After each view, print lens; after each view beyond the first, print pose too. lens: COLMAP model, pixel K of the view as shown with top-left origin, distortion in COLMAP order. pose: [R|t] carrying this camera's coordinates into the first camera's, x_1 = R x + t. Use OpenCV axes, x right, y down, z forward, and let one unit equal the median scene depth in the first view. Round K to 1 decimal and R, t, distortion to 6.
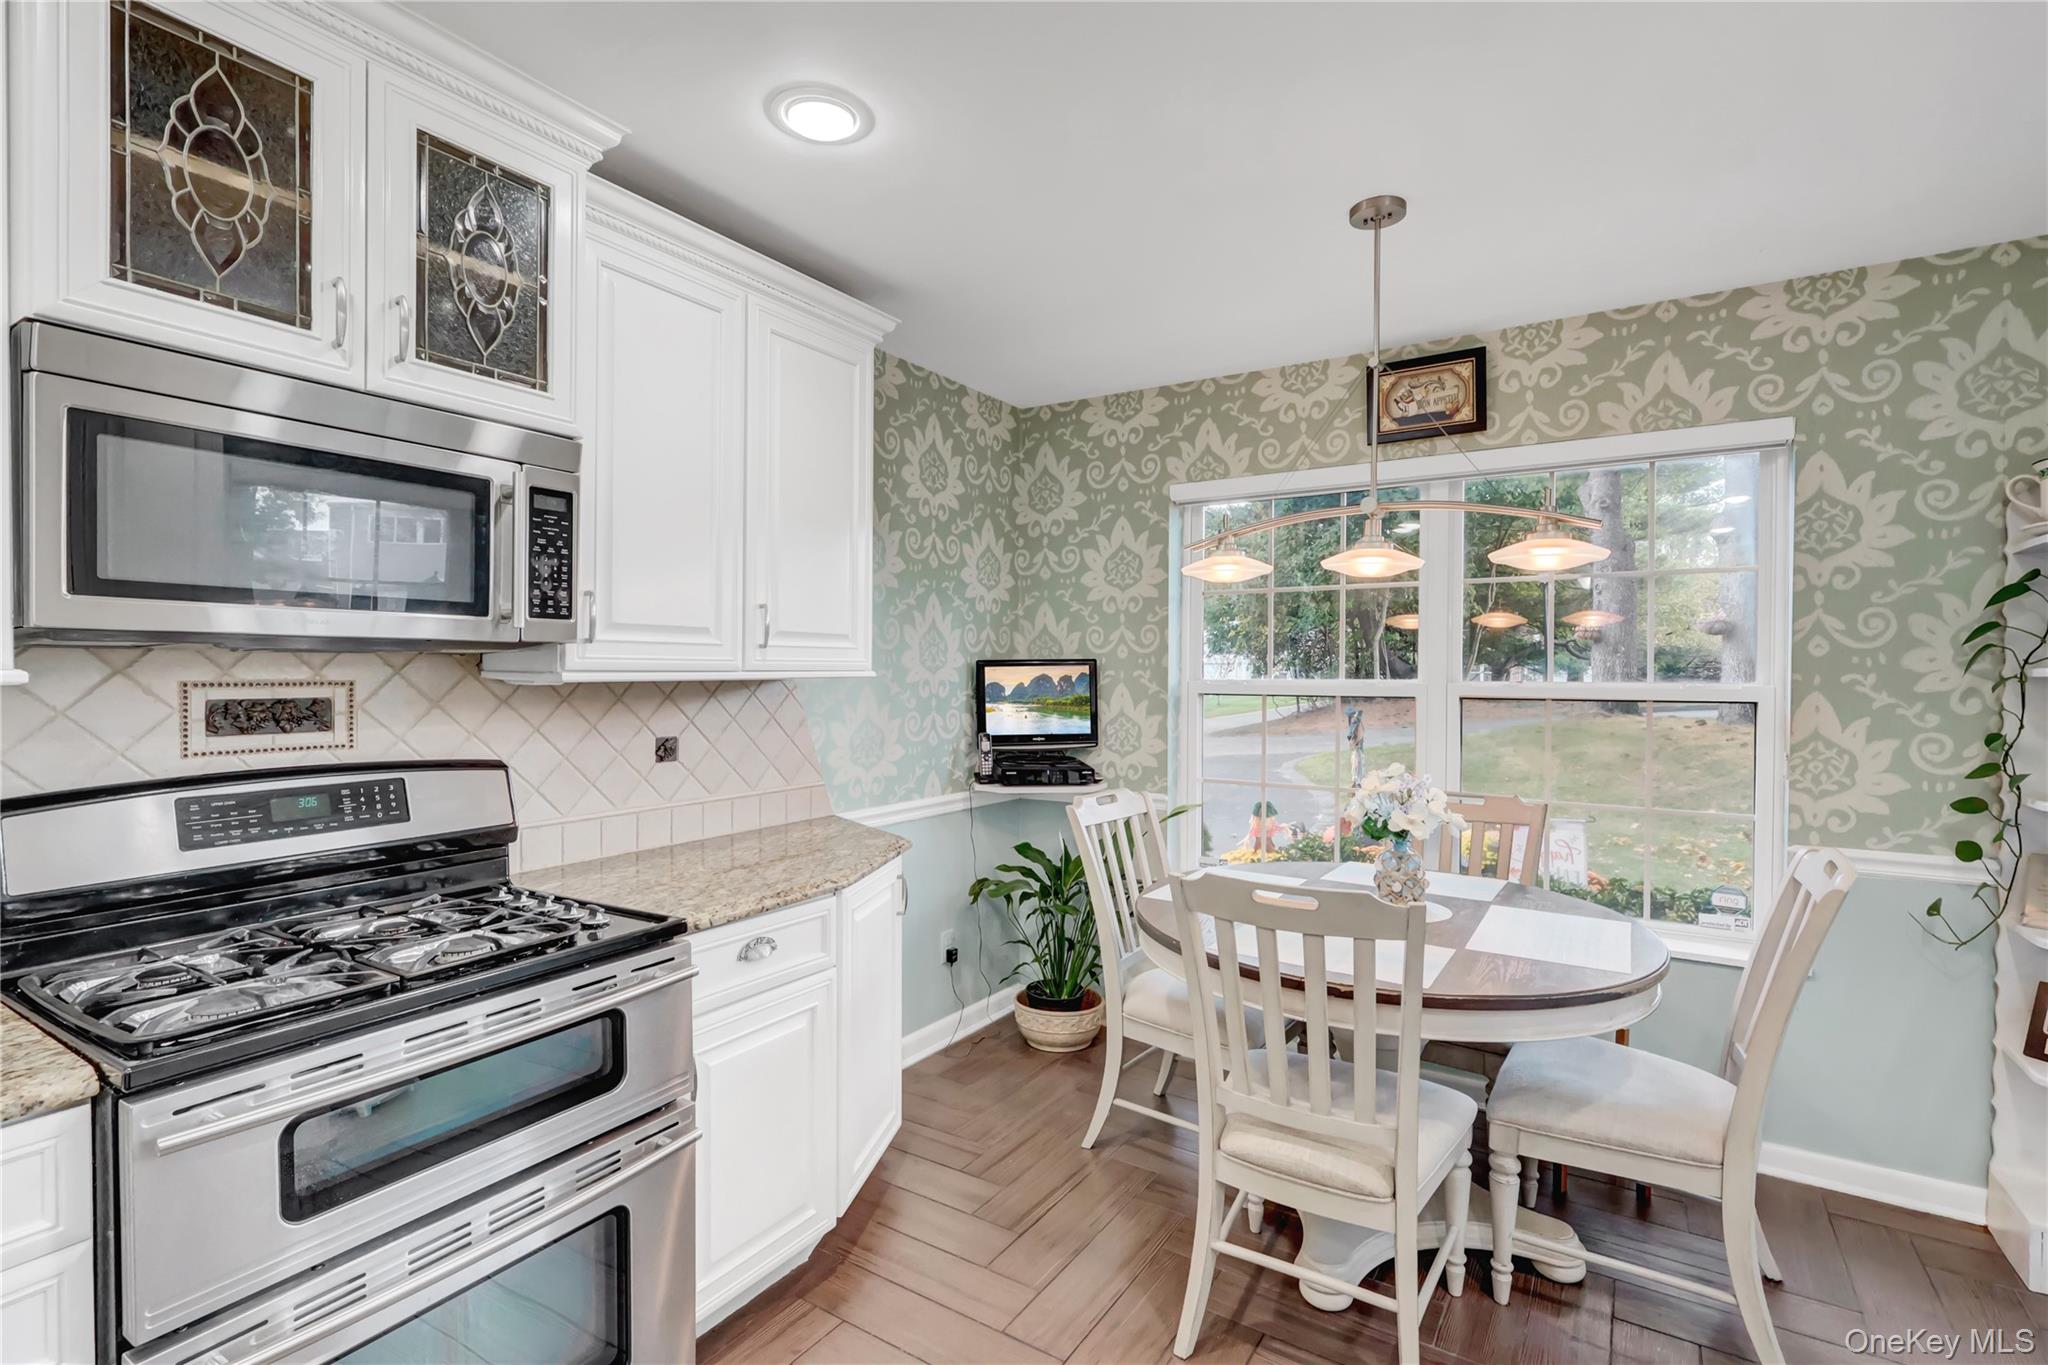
lens RADIAL K [[970.5, 0, 1023.3], [0, 970.5, 677.9], [0, 0, 1]] dist [0.000330, -0.000440]
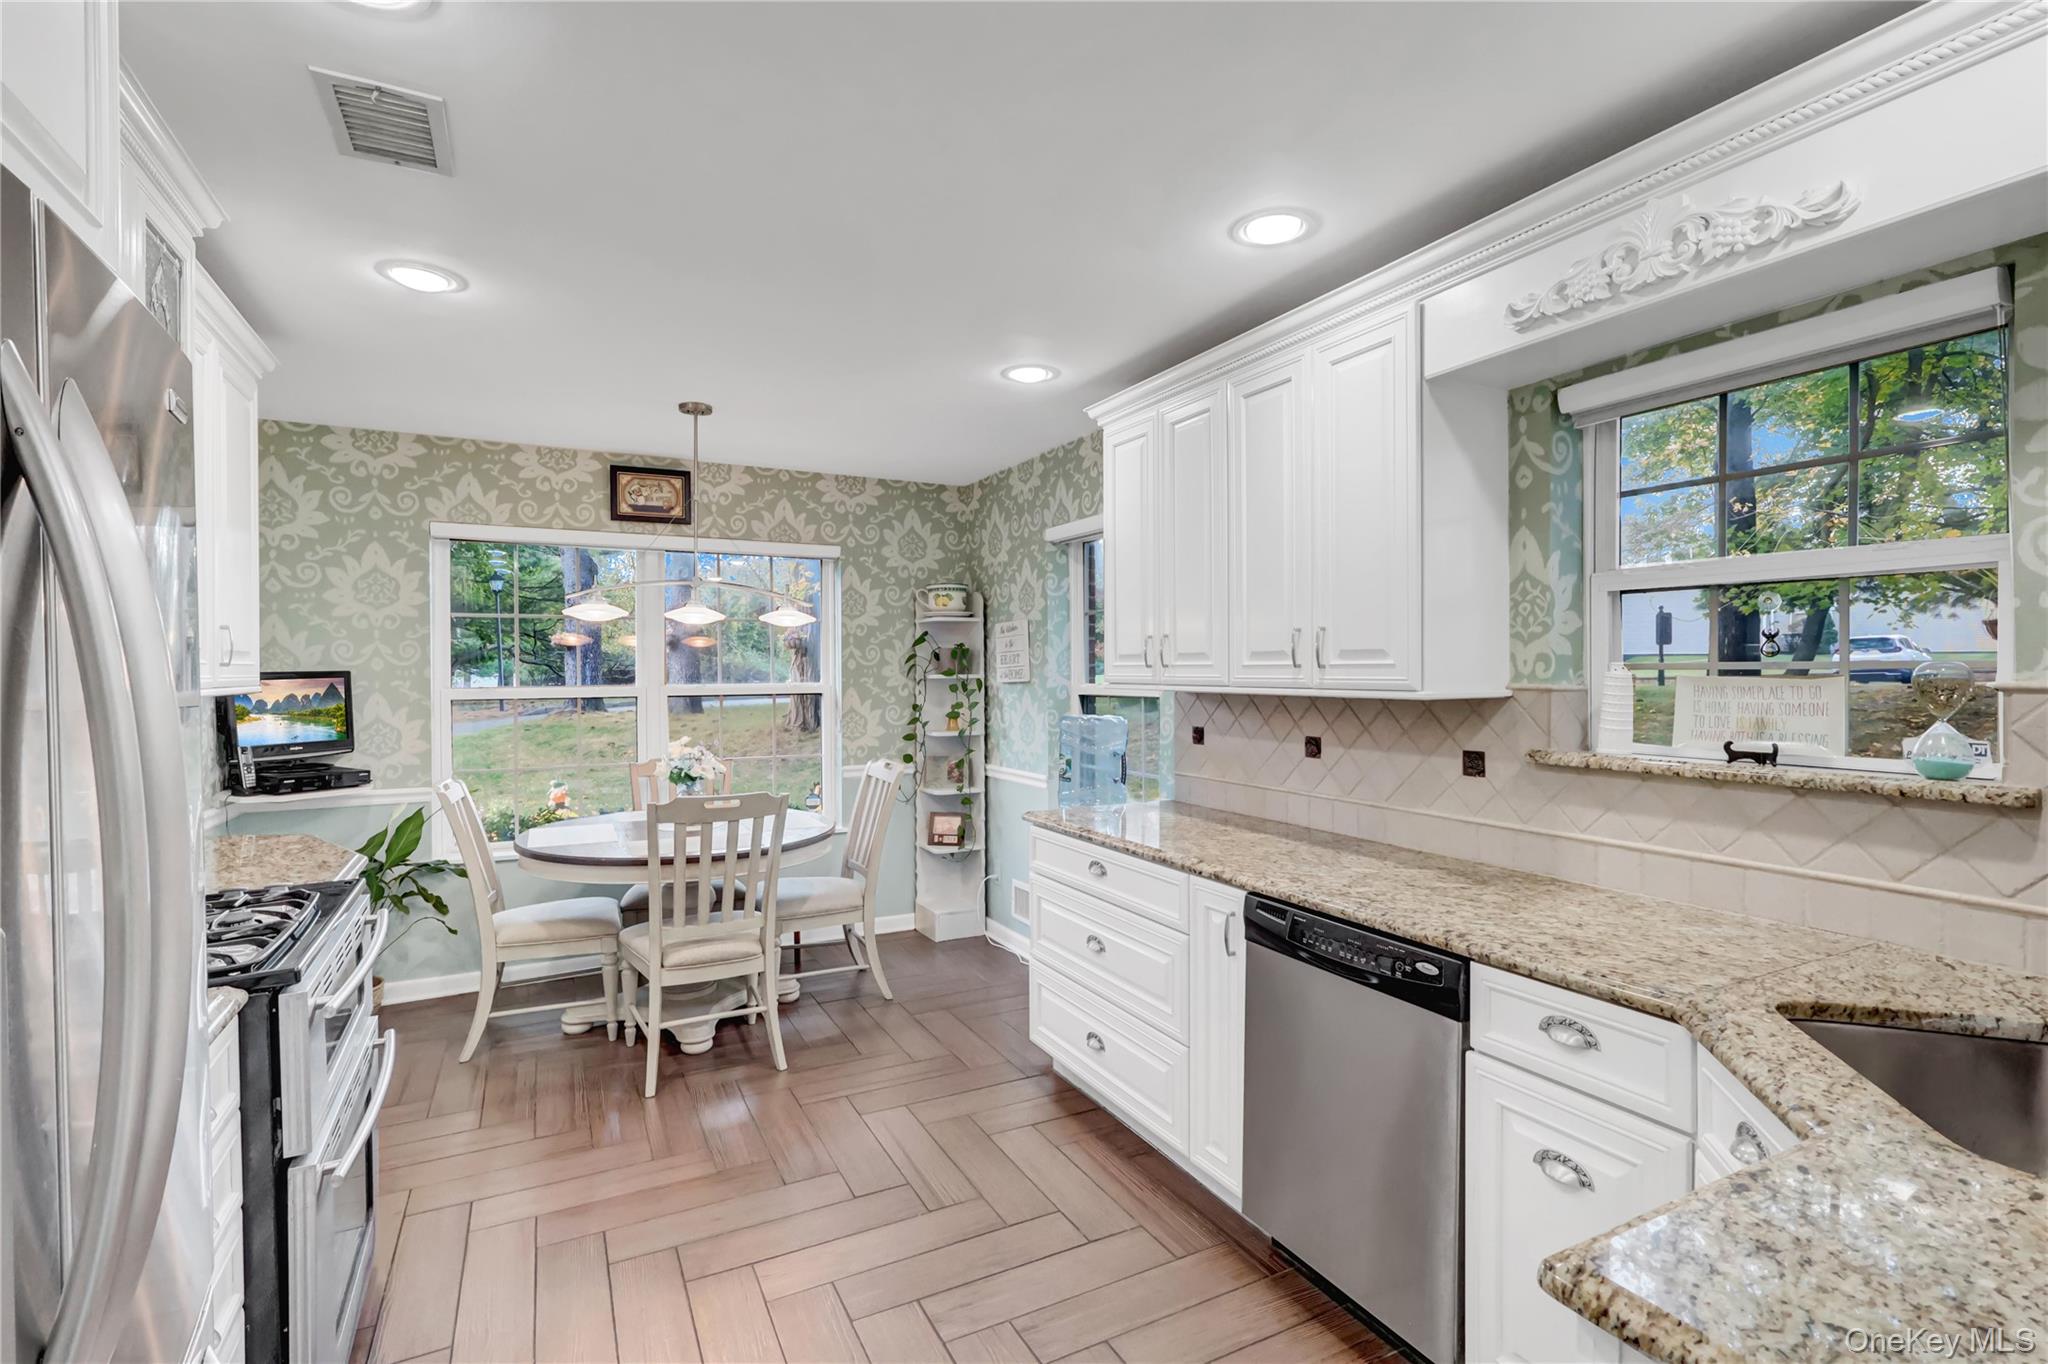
lens RADIAL K [[970.5, 0, 1022.3], [0, 970.5, 681.1], [0, 0, 1]] dist [0.000330, -0.000440]
pose [[0.487333, -0.013221, 0.873116, -0.627610], [0.013643, 0.999879, 0.007526, -0.006906], [-0.873110, 0.008244, 0.487454, -0.227586]]
